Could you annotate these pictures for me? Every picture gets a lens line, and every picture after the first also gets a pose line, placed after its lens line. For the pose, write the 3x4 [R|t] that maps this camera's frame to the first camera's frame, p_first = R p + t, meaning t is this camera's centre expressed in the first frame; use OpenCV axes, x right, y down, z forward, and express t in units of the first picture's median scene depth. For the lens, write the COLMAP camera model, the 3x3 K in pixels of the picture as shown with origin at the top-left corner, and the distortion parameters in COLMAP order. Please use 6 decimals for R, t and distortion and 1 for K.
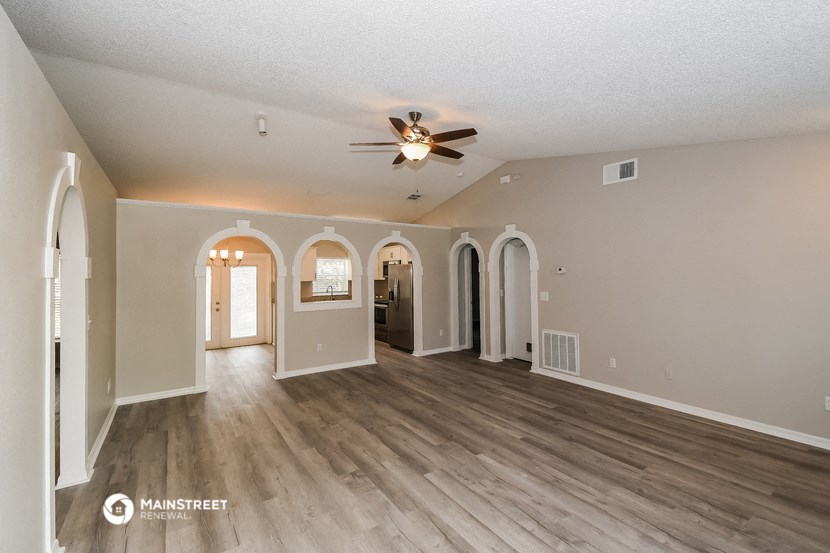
lens RADIAL K [[357.7, 0, 415.0], [0, 357.7, 276.5], [0, 0, 1]] dist [0.026935, -0.000031]
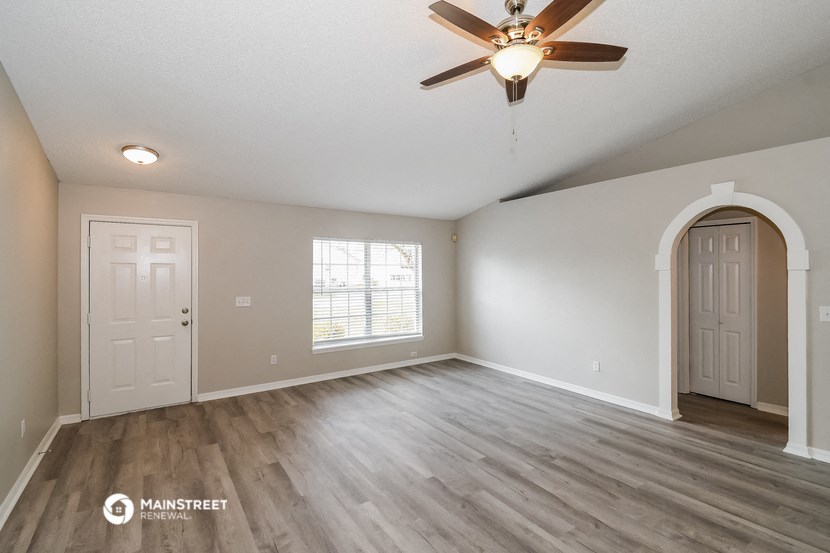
lens RADIAL K [[382.6, 0, 415.0], [0, 382.6, 276.5], [0, 0, 1]] dist [0.001954, -0.000181]
pose [[-0.999762, 0.014808, -0.016010, 0.187788], [0.014566, 0.999779, 0.015130, -0.007717], [0.016231, 0.014893, -0.999757, 1.624665]]
